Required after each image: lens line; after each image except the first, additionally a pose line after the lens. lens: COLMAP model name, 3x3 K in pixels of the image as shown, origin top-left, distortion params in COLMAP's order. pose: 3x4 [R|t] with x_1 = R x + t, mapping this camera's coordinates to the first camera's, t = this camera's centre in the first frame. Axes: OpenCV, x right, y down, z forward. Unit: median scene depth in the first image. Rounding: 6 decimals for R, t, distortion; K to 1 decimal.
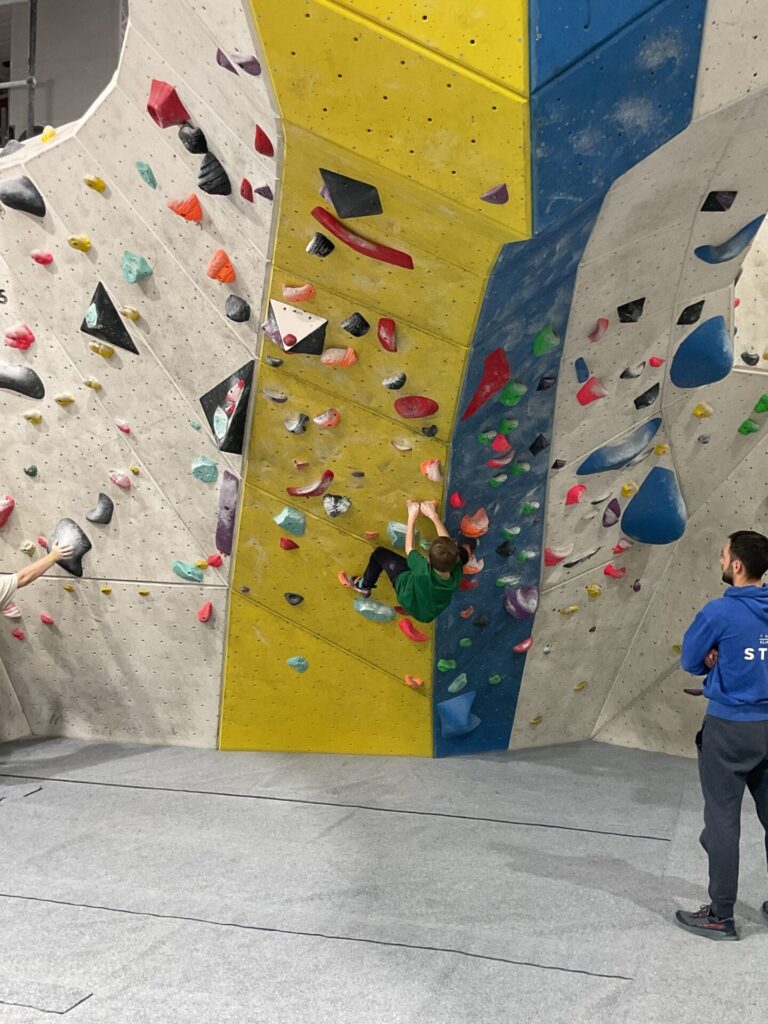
lens RADIAL K [[1103.9, 0, 384.0], [0, 1103.9, 512.1], [0, 0, 1]] dist [0.069276, 0.000000]
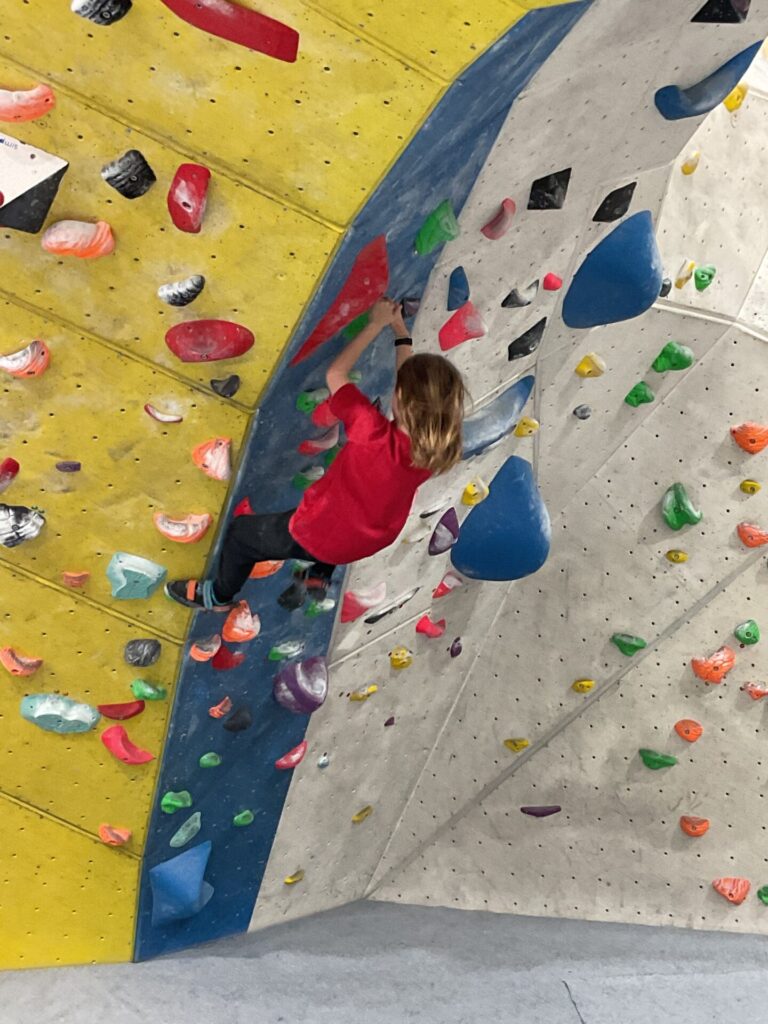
lens RADIAL K [[1587.9, 0, 384.0], [0, 1587.9, 510.3], [0, 0, 1]] dist [0.087172, 0.000000]
pose [[0.943431, -0.010392, 0.331405, -0.132087], [0.014840, 0.999831, -0.010892, -0.002259], [-0.331236, 0.015194, 0.943426, 0.211134]]
